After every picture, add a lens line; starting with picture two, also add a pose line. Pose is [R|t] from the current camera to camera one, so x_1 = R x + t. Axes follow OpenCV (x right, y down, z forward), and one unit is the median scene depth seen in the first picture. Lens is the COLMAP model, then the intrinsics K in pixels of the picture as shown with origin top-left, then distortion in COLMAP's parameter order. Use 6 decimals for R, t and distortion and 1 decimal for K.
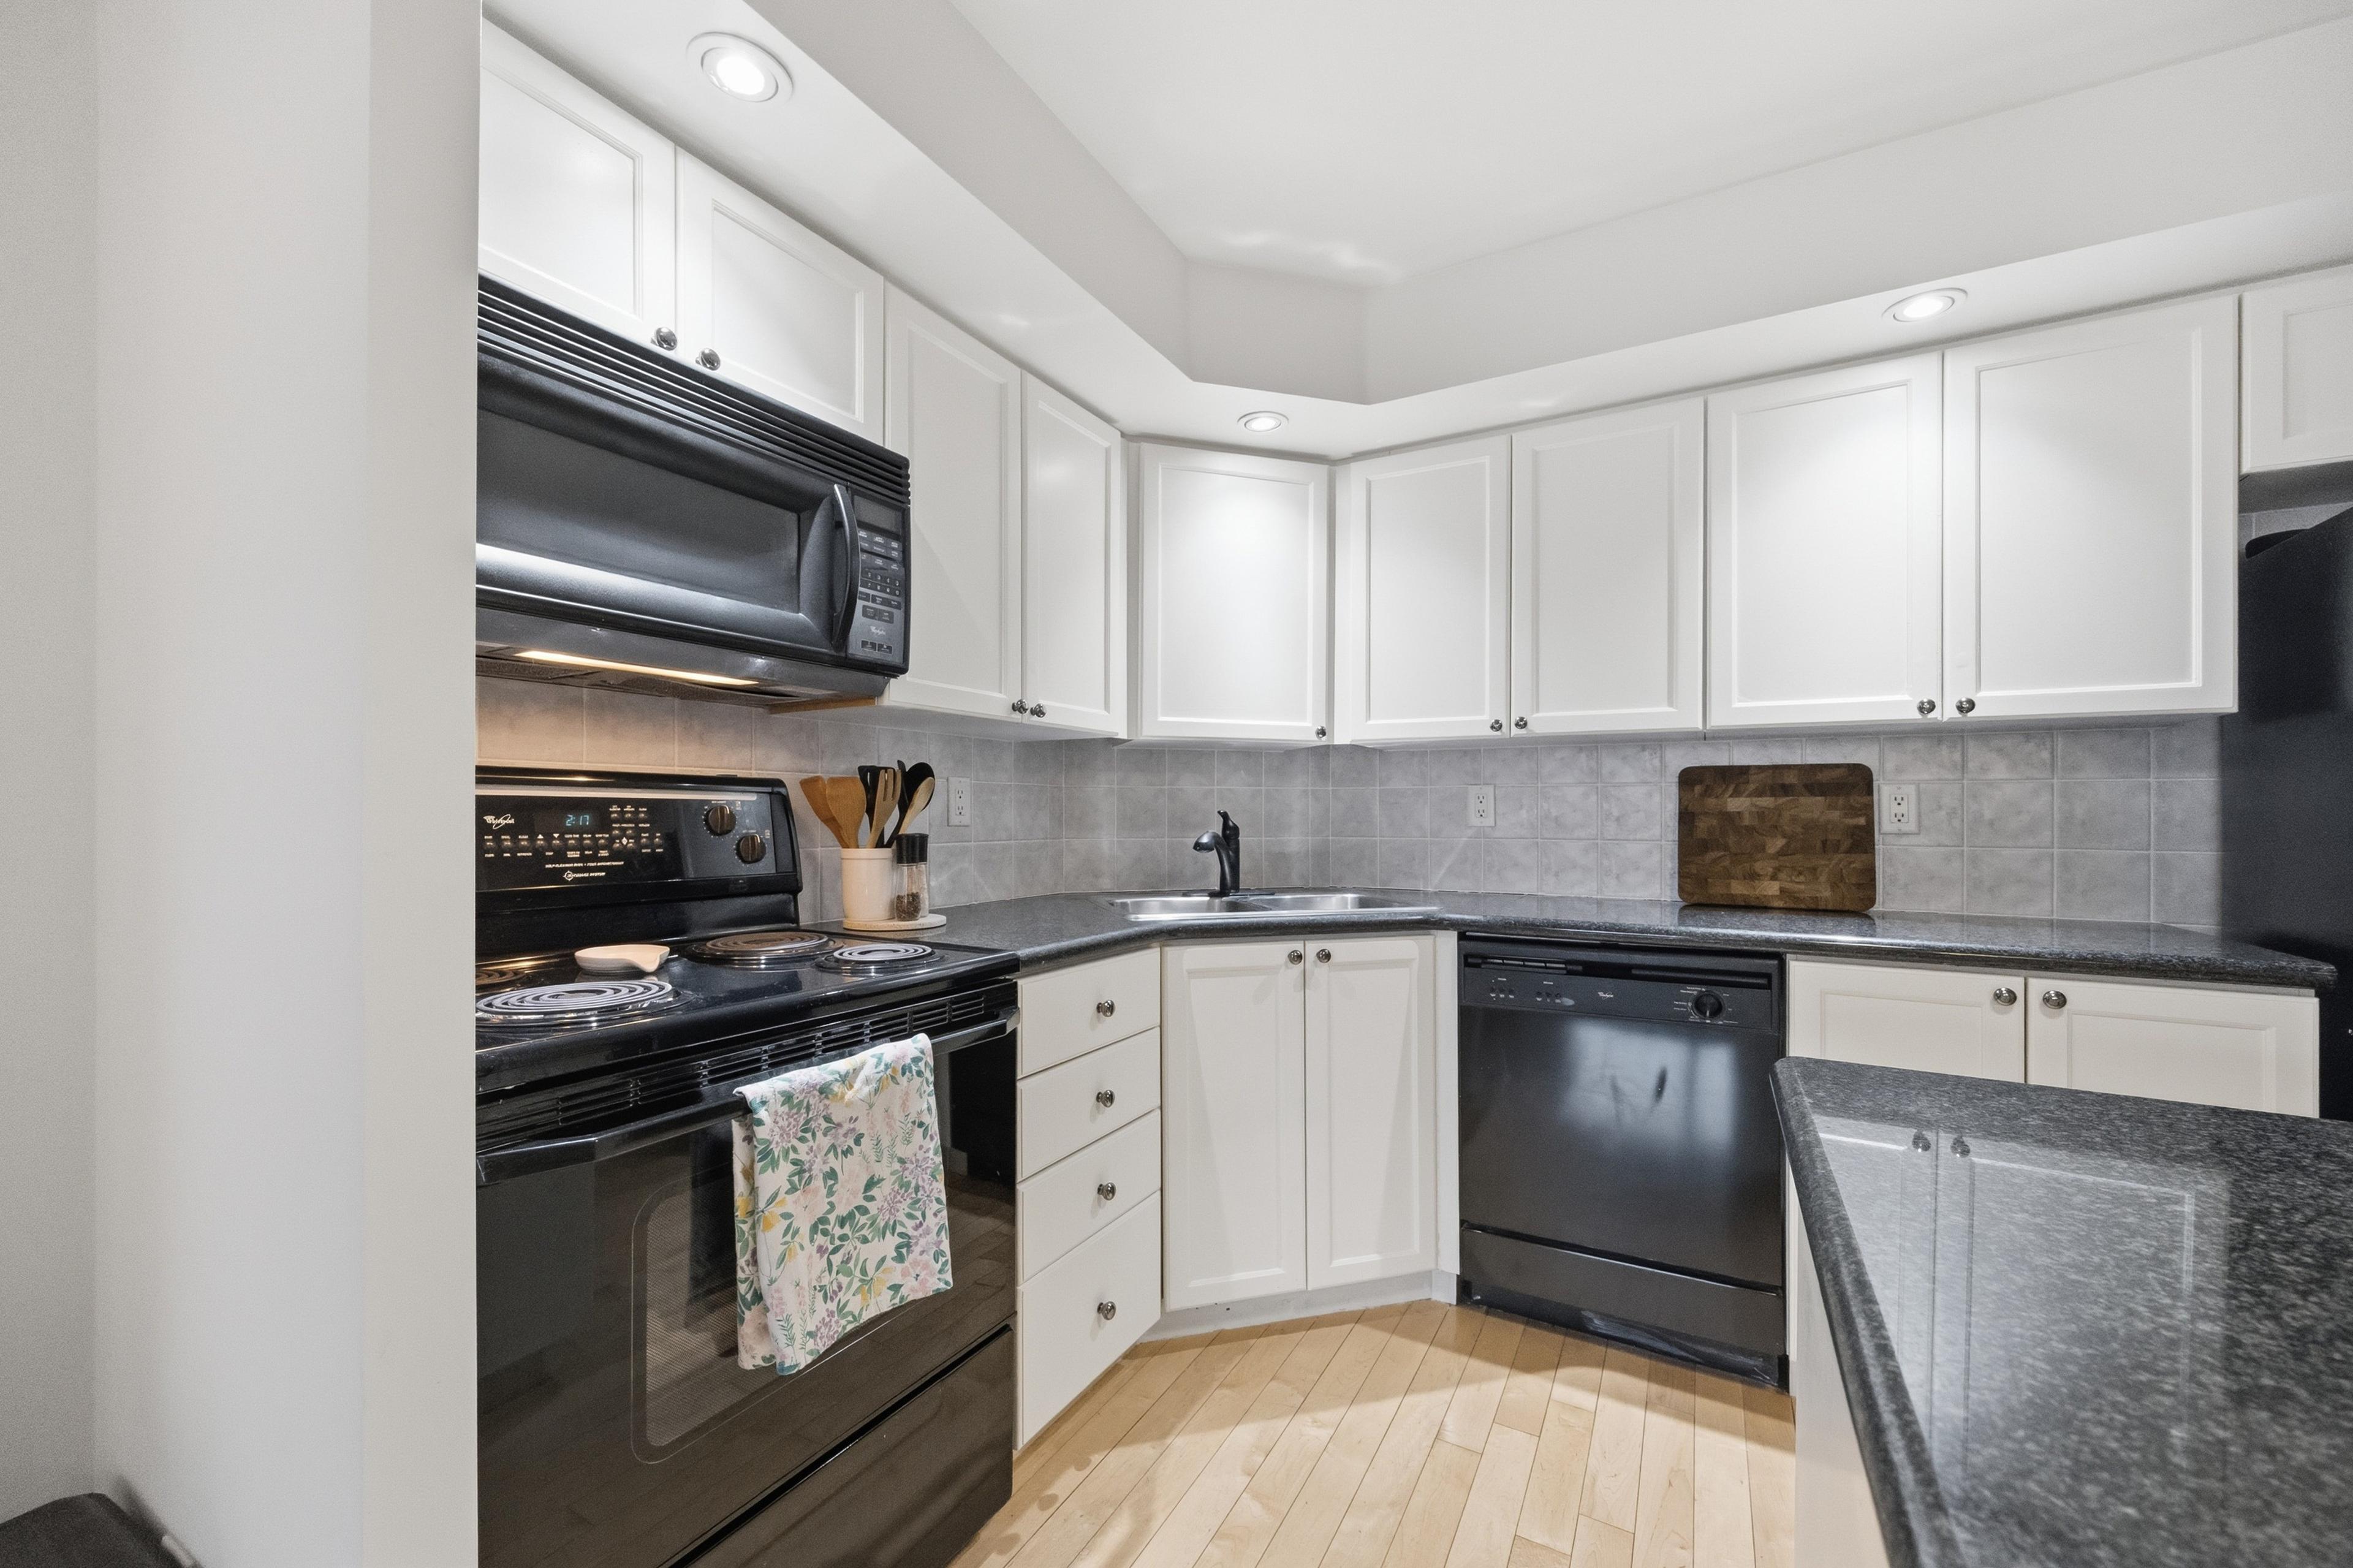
lens RADIAL K [[919.0, 0, 1178.4], [0, 919.0, 809.5], [0, 0, 1]] dist [0.001284, -0.000039]
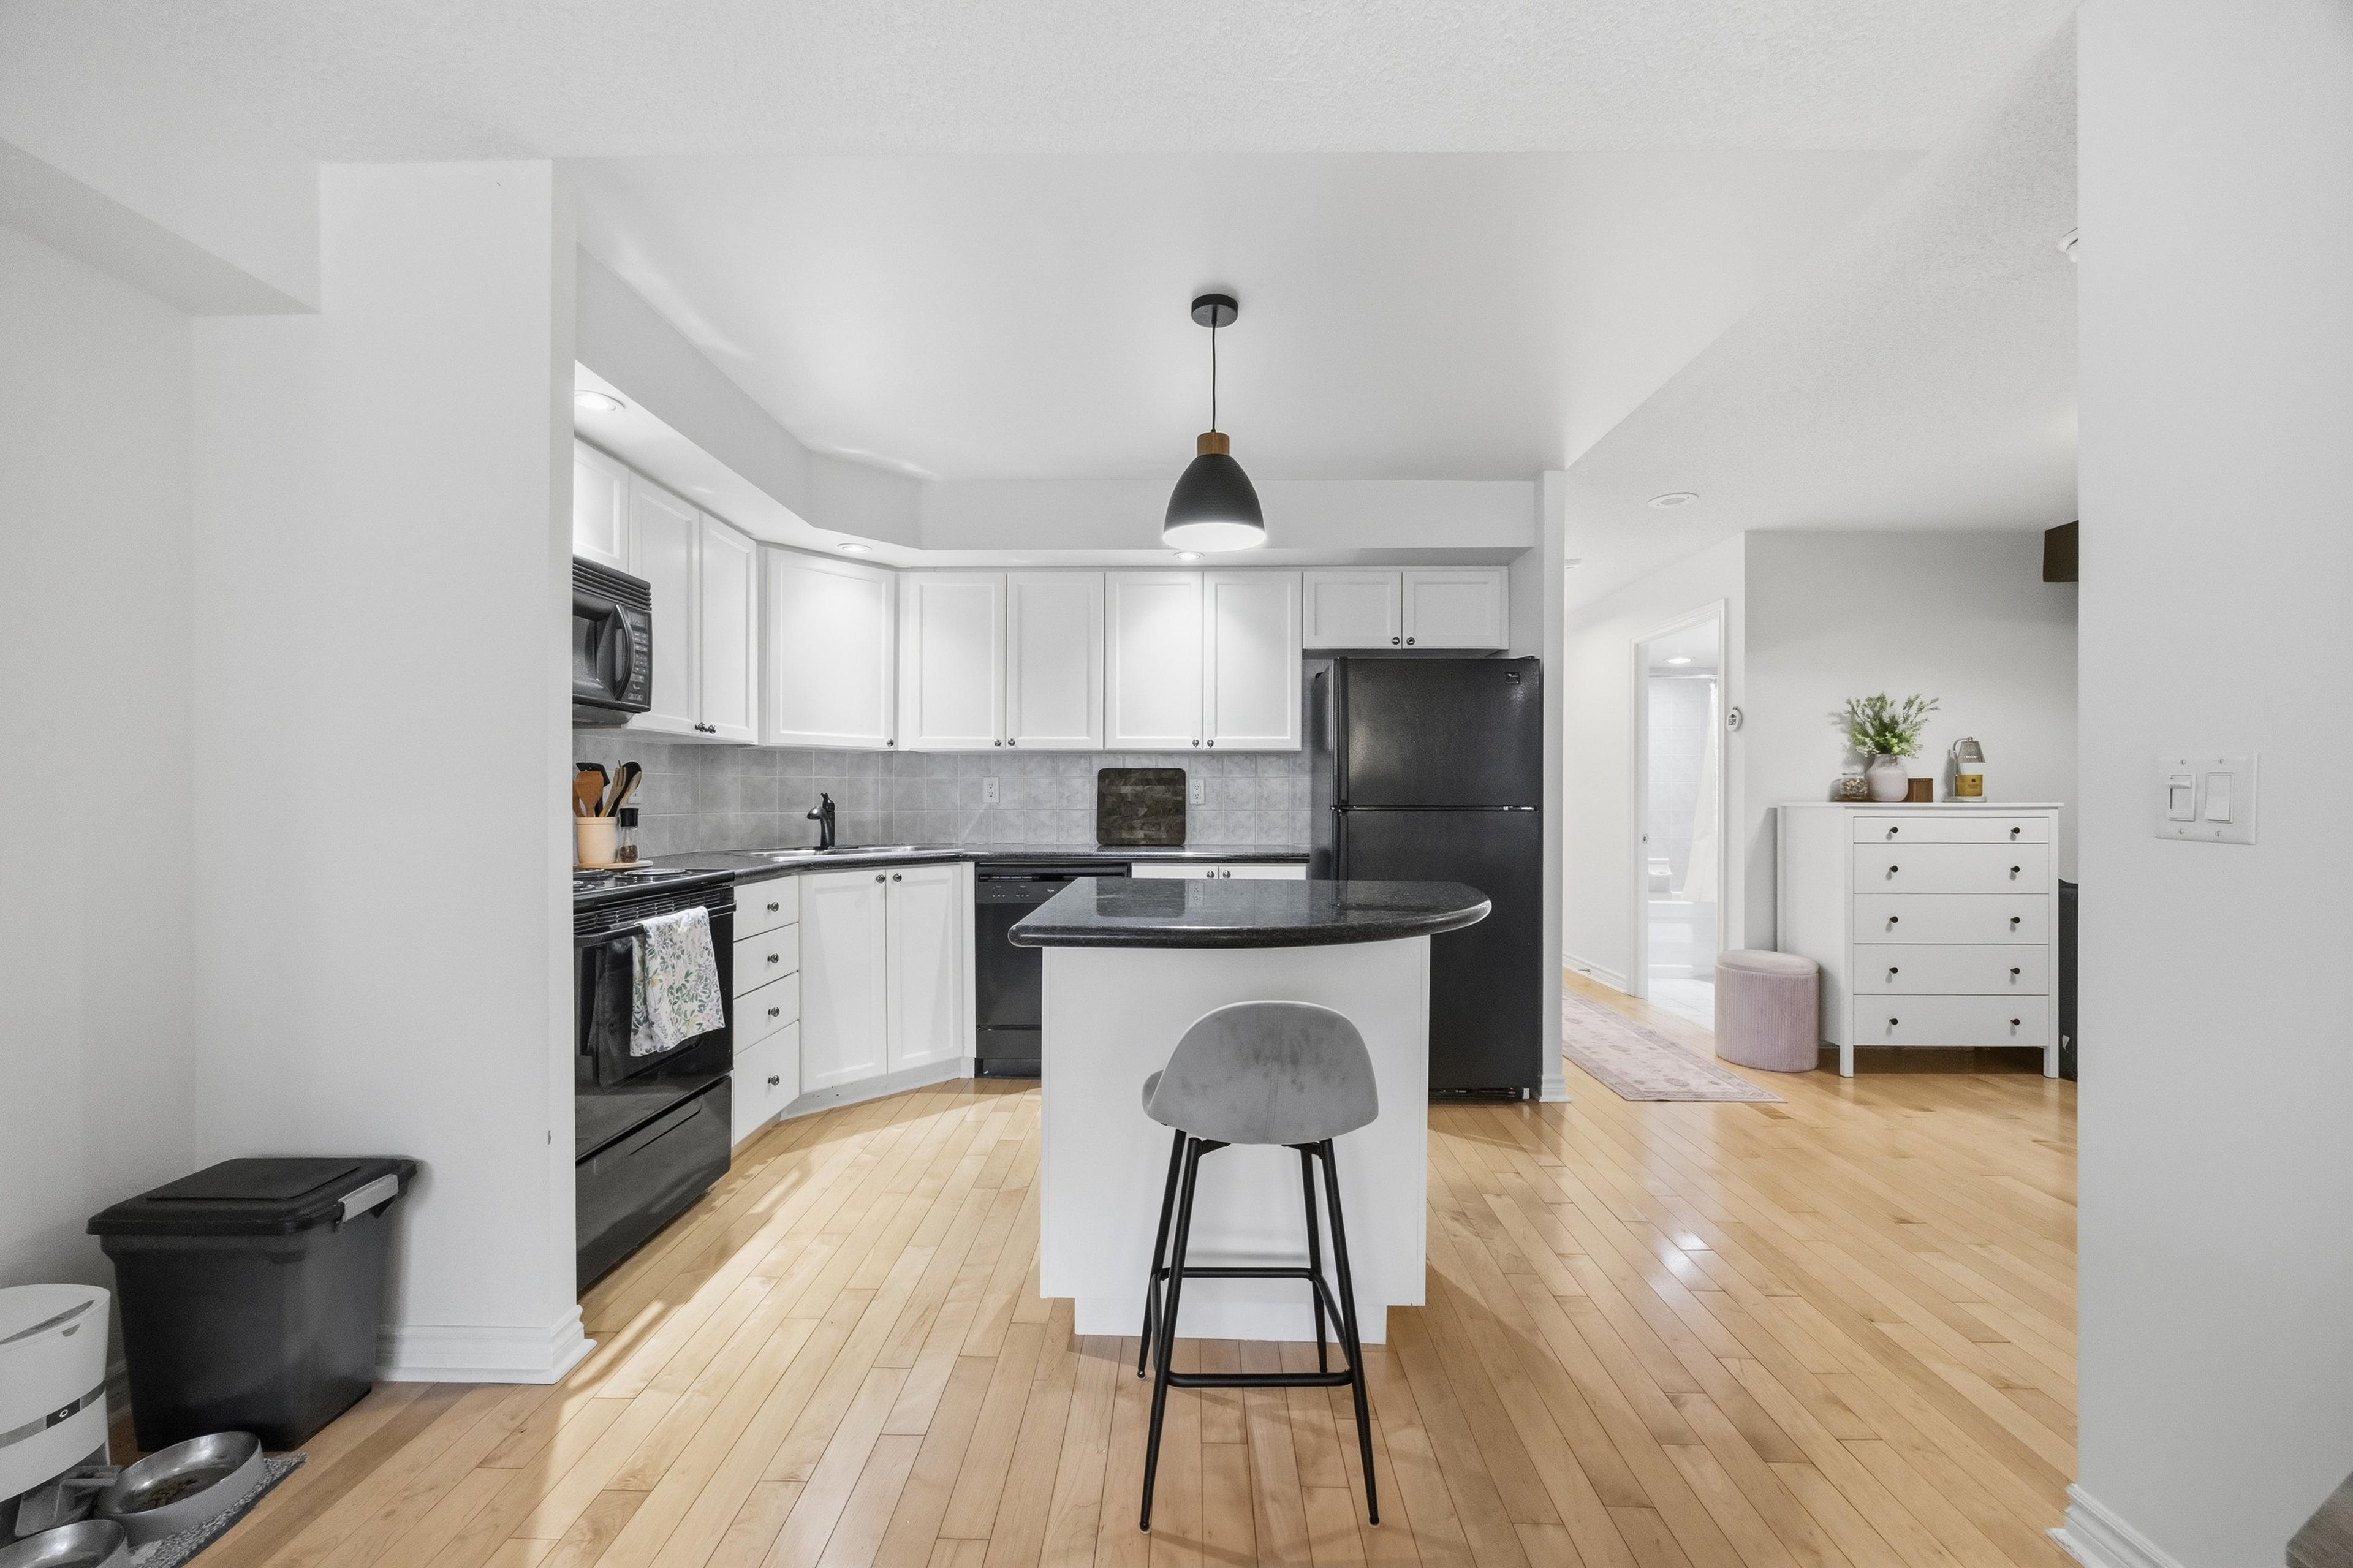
lens RADIAL K [[905.5, 0, 1176.3], [0, 905.5, 792.1], [0, 0, 1]] dist [-0.003577, -0.000099]
pose [[0.877923, 0.000774, 0.478801, -0.197754], [-0.000920, 1.000000, 0.000071, -0.000827], [-0.478801, -0.000502, 0.877923, -0.745901]]
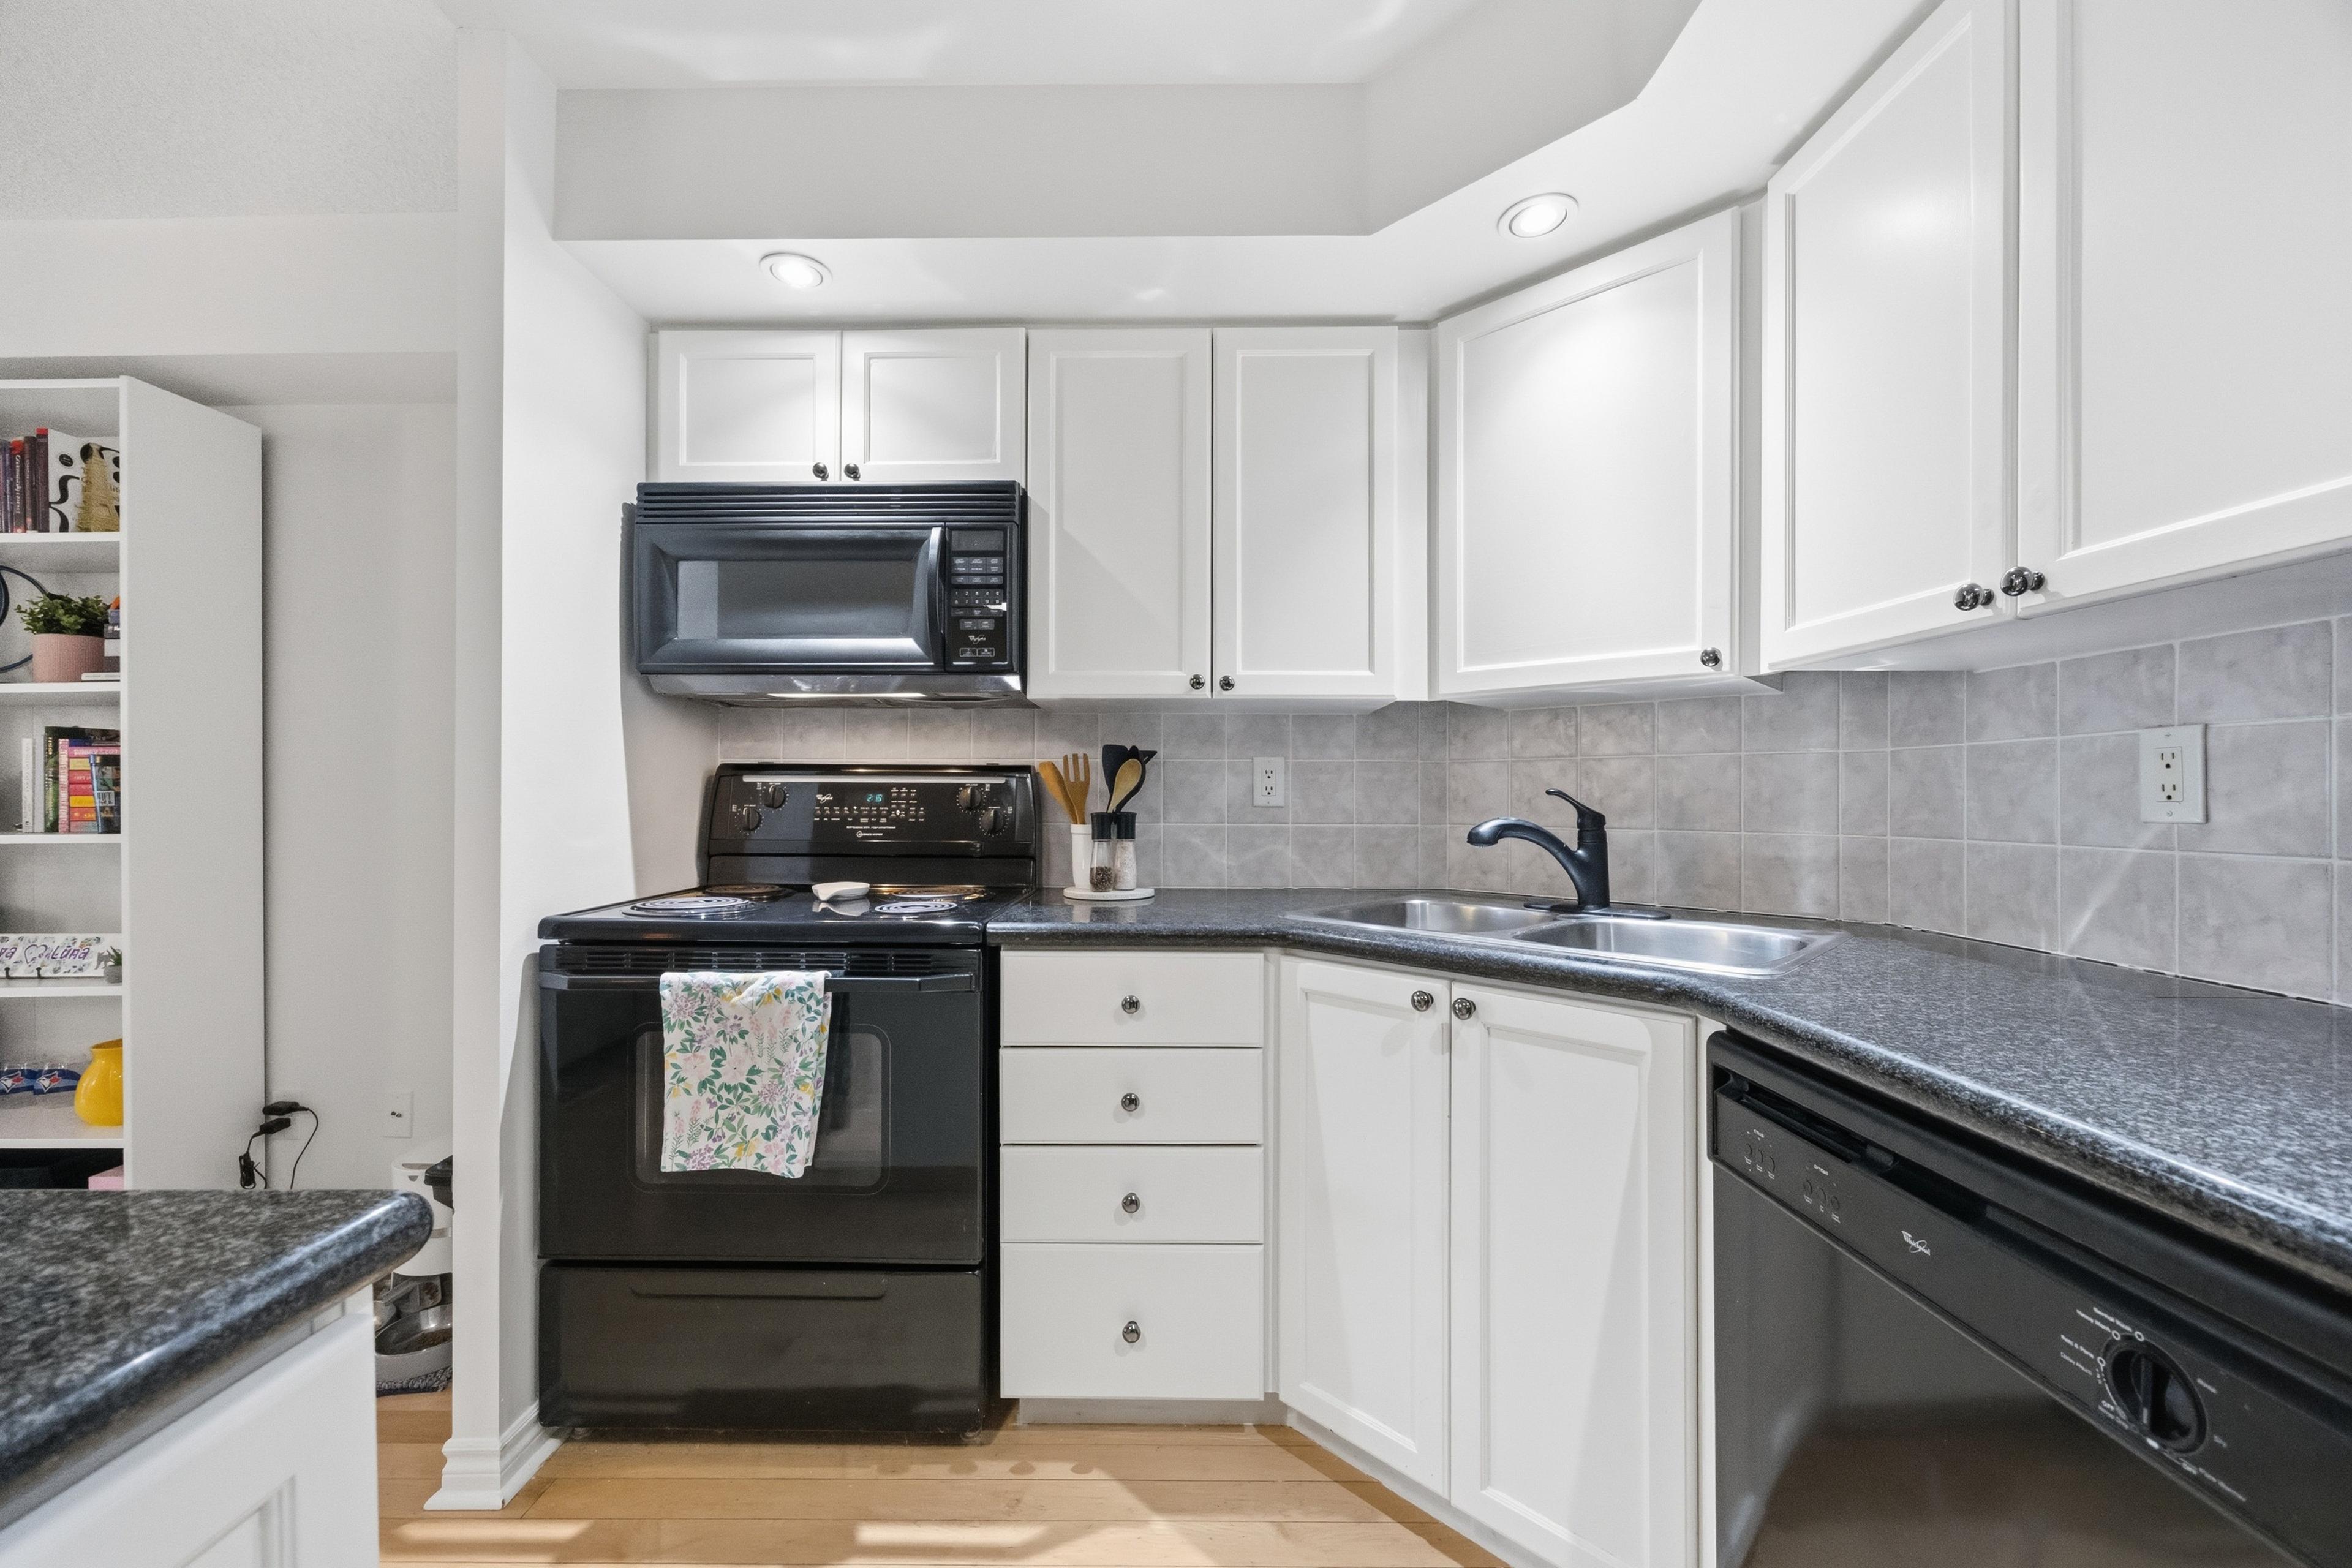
lens RADIAL K [[905.1, 0, 1175.8], [0, 905.1, 792.1], [0, 0, 1]] dist [-0.003577, -0.000099]
pose [[0.487962, -0.003798, -0.872857, 0.636249], [0.002658, 0.999992, -0.002865, 0.005598], [0.872861, -0.000922, 0.487969, 0.516109]]
